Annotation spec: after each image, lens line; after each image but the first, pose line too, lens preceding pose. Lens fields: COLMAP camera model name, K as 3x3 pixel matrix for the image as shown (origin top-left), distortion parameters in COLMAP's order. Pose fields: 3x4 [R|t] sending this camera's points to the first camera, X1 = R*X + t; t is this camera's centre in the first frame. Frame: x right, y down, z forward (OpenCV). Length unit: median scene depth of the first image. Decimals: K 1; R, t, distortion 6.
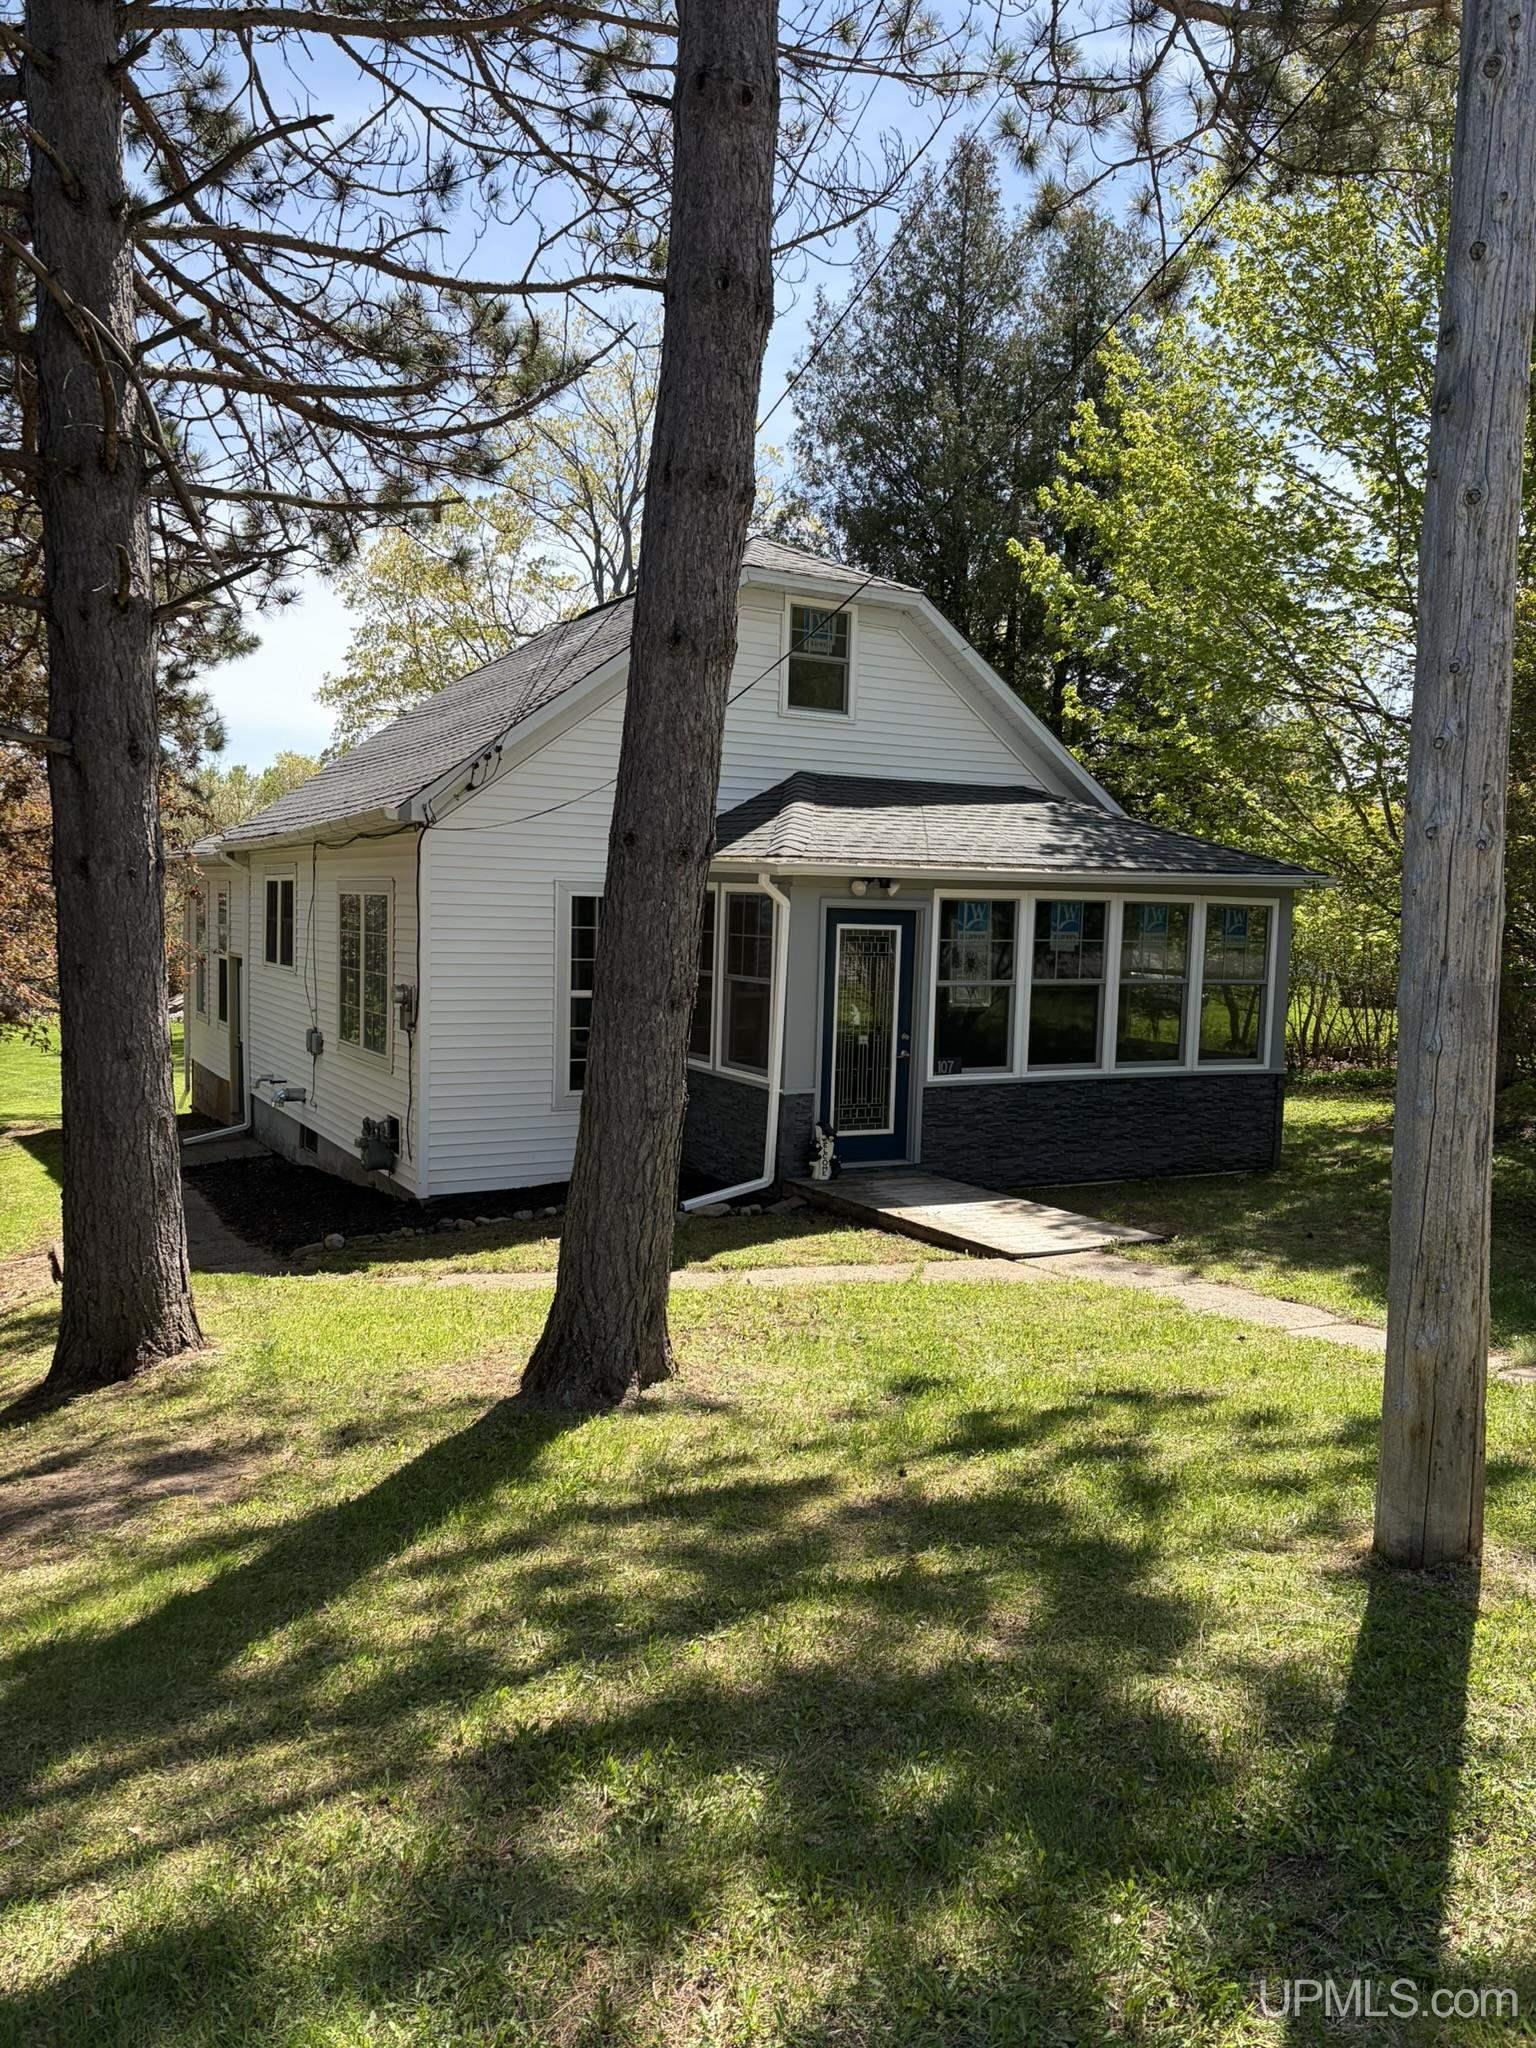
lens RADIAL K [[1546.1, 0, 768.0], [0, 1546.1, 1024.0], [0, 0, 1]] dist [0.002257, 0.000926]
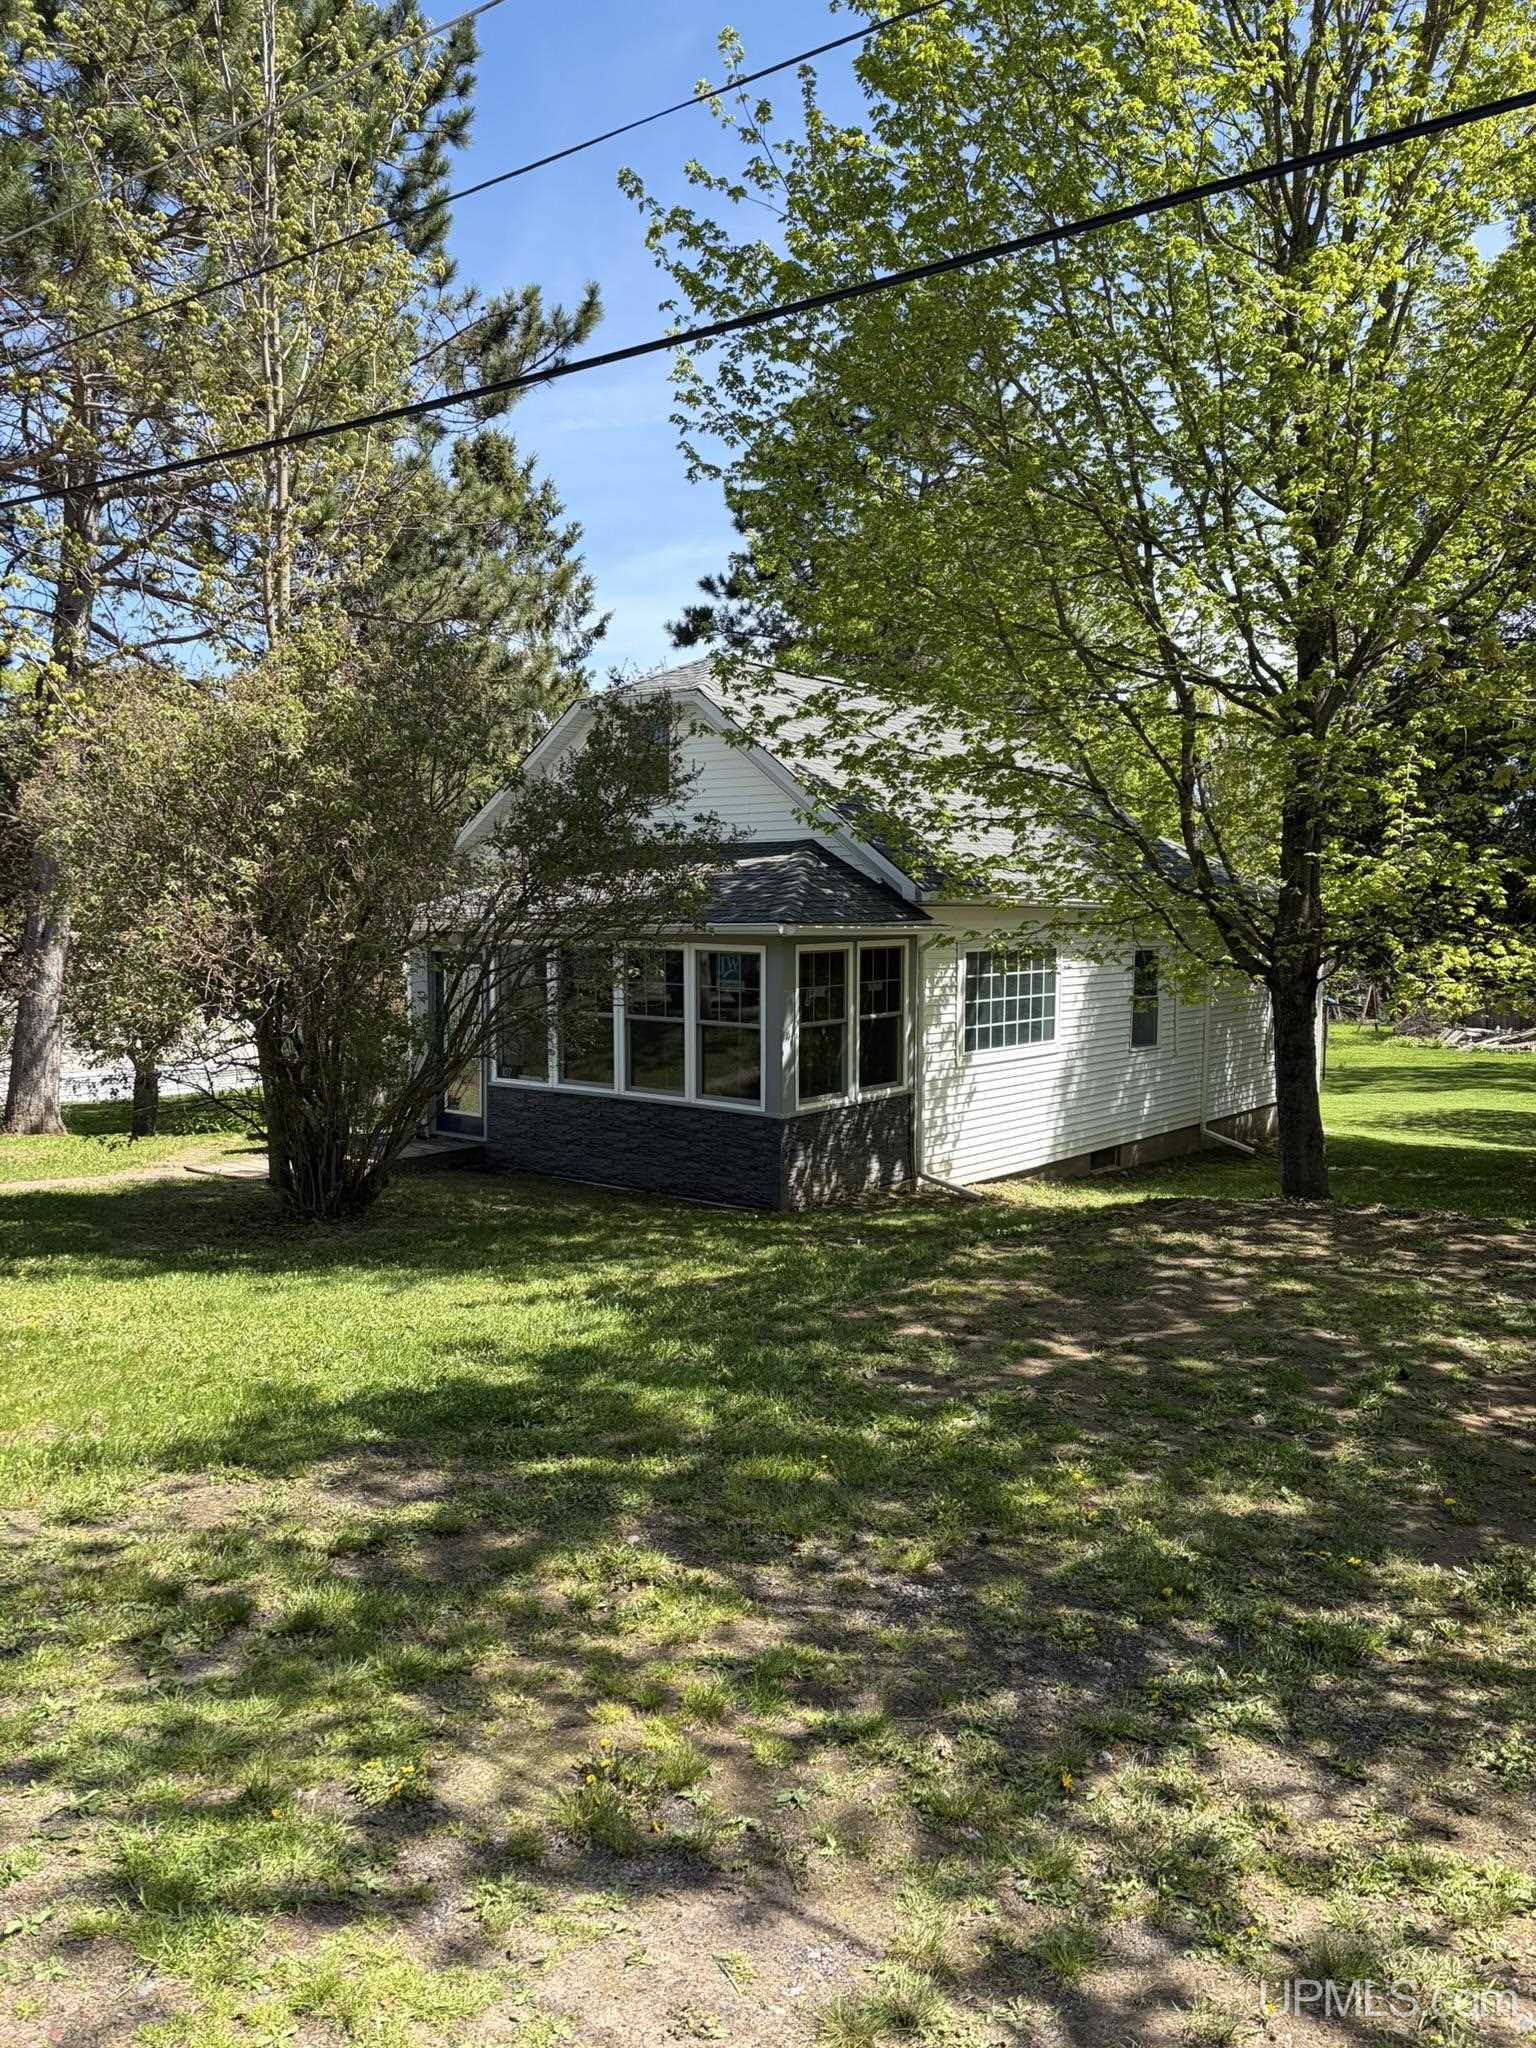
lens RADIAL K [[1546.1, 0, 768.0], [0, 1546.1, 1024.0], [0, 0, 1]] dist [0.002257, 0.000926]
pose [[0.397534, 0.030813, -0.917070, 1.371268], [-0.089303, 0.995991, -0.005247, -0.025894], [0.913231, 0.083983, 0.398692, 0.642848]]
